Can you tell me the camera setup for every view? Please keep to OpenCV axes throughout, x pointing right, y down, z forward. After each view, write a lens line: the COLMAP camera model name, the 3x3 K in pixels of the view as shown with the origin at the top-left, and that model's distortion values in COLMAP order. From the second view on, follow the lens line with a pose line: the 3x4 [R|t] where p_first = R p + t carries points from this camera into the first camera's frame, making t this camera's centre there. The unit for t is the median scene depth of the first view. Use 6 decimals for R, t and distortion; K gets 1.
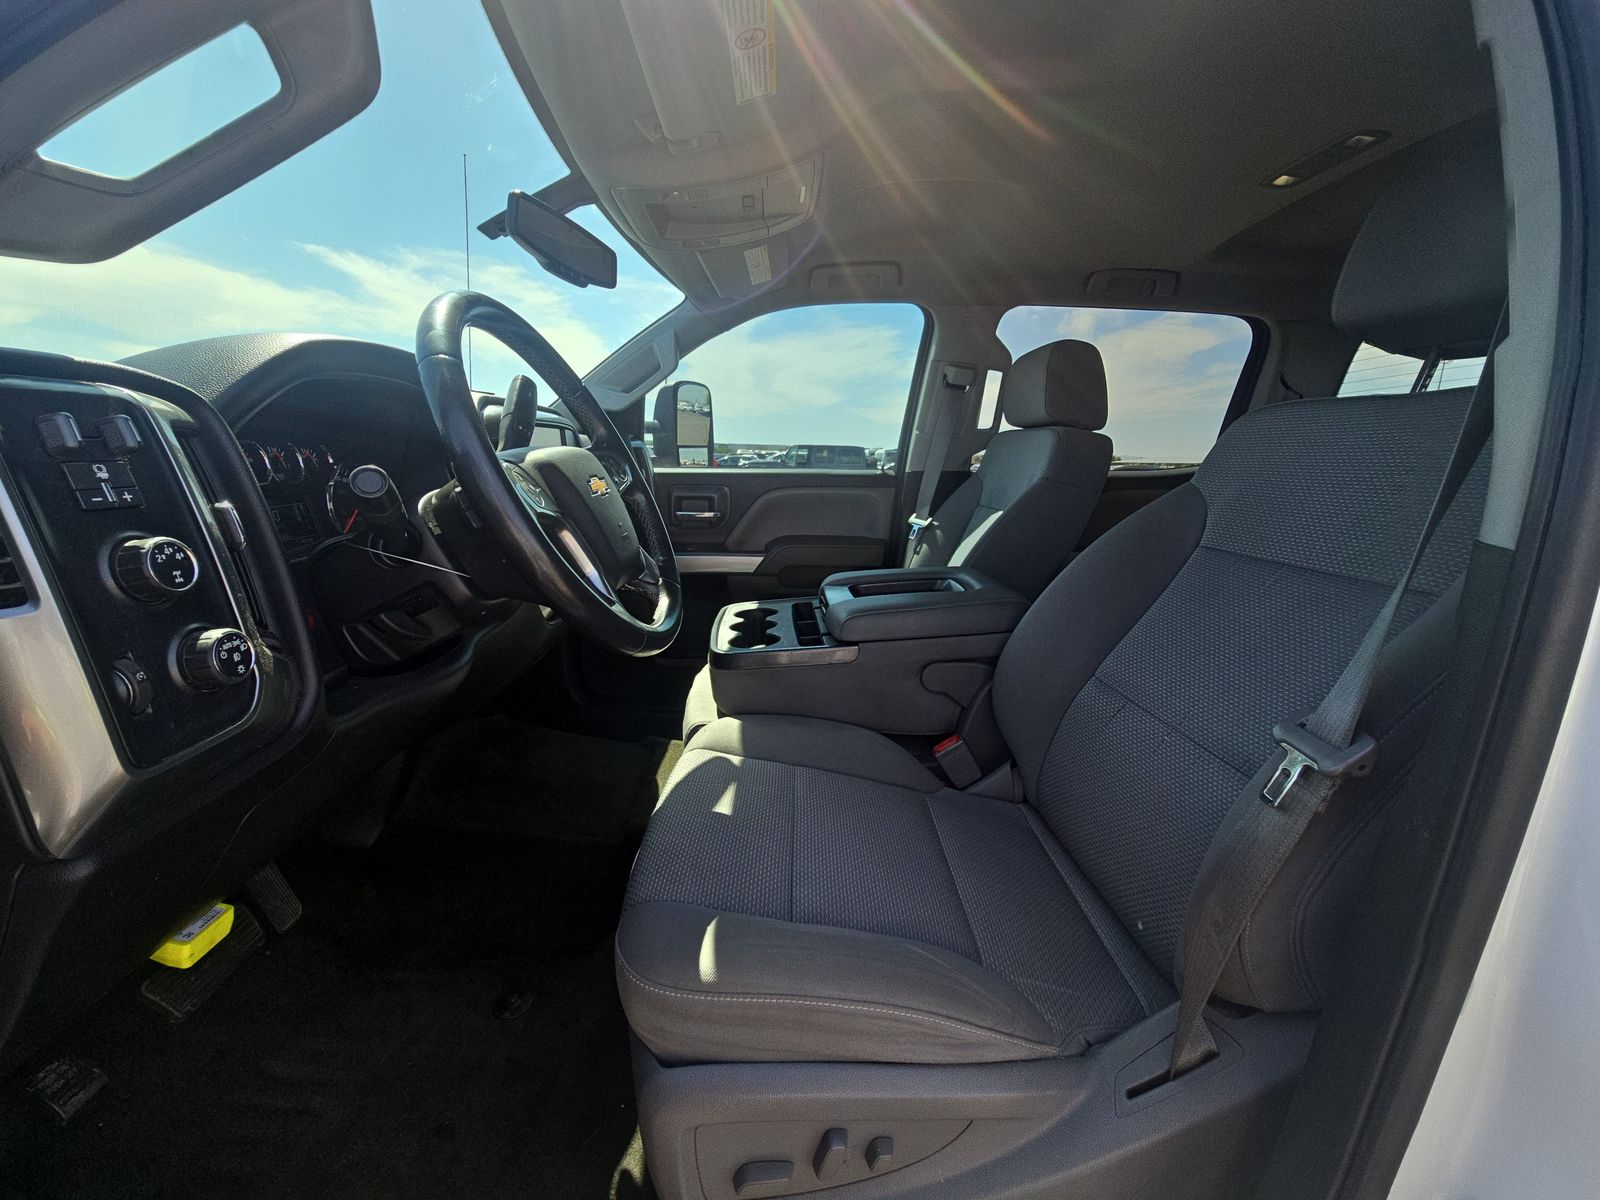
lens RADIAL K [[664.5, 0, 786.2], [0, 664.5, 599.3], [0, 0, 1]] dist [0.005992, -0.006139]
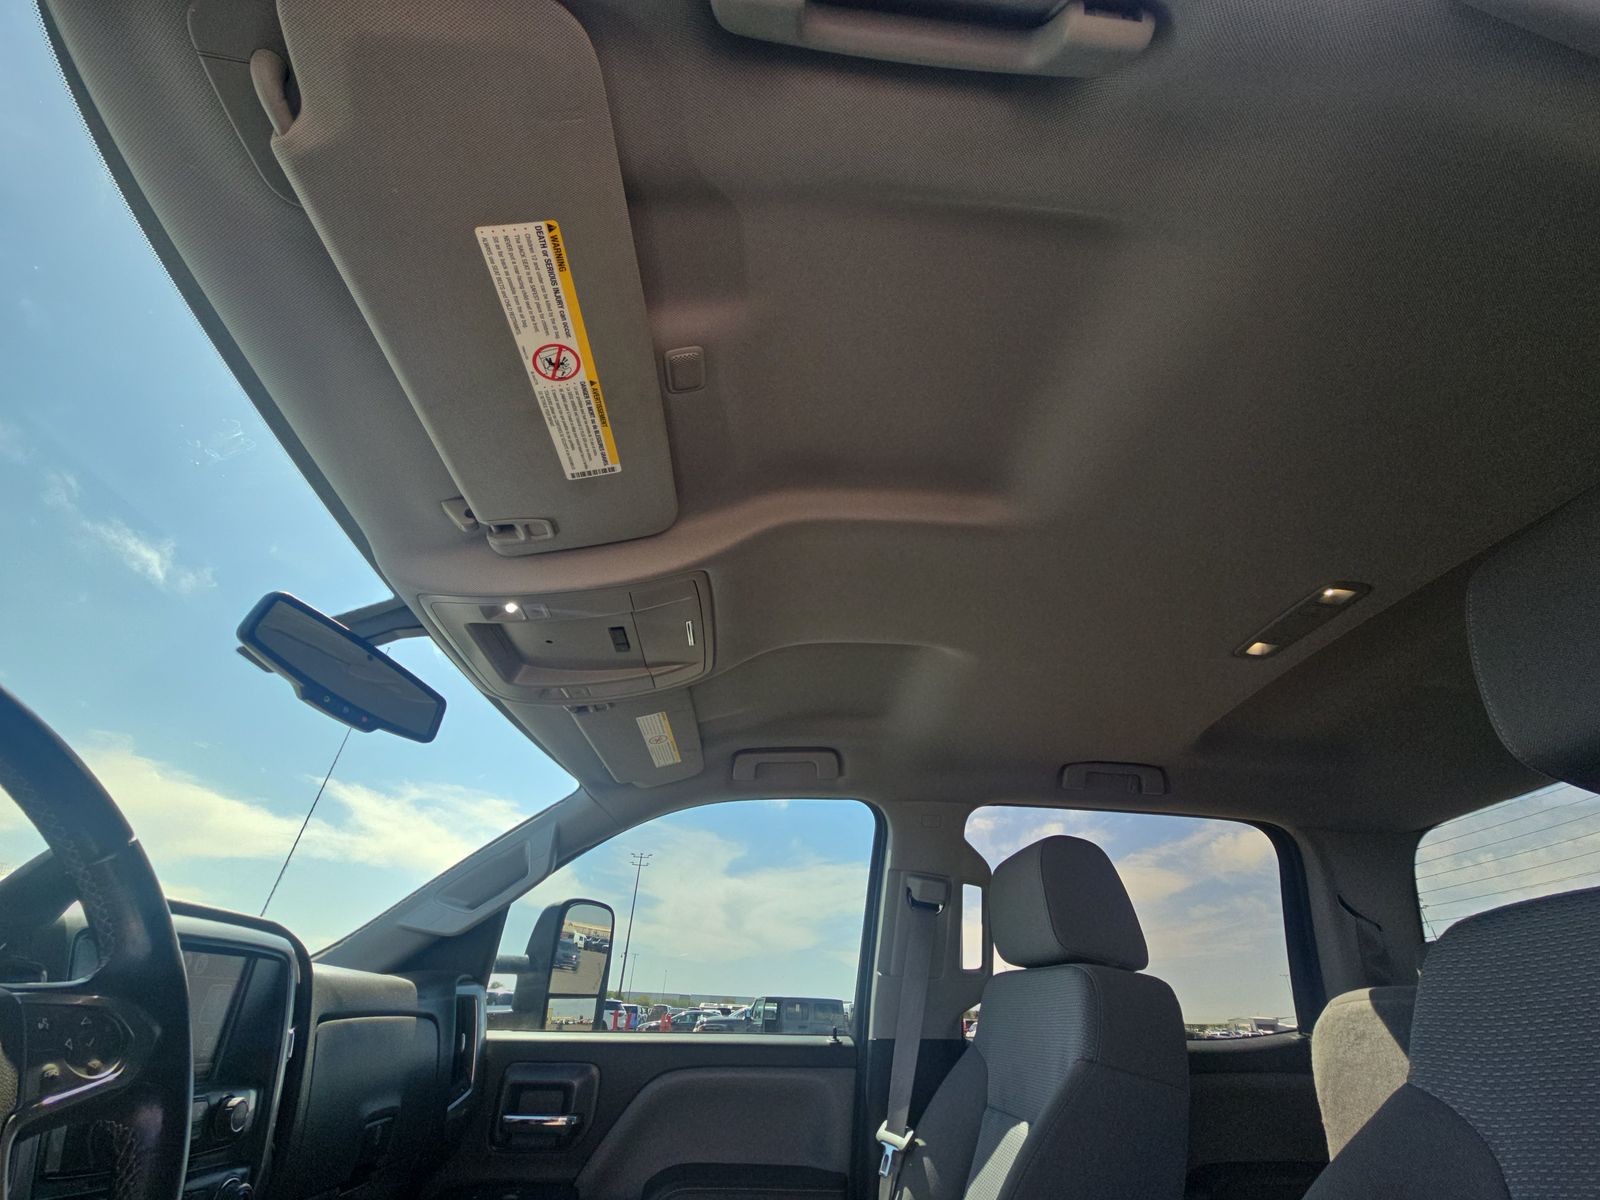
lens RADIAL K [[664.5, 0, 810.2], [0, 664.5, 596.2], [0, 0, 1]] dist [0.005992, -0.006139]
pose [[0.997702, 0.040361, 0.054414, 0.071168], [0.008932, 0.717802, -0.696190, -0.050092], [-0.067157, 0.695077, 0.715792, 0.228201]]
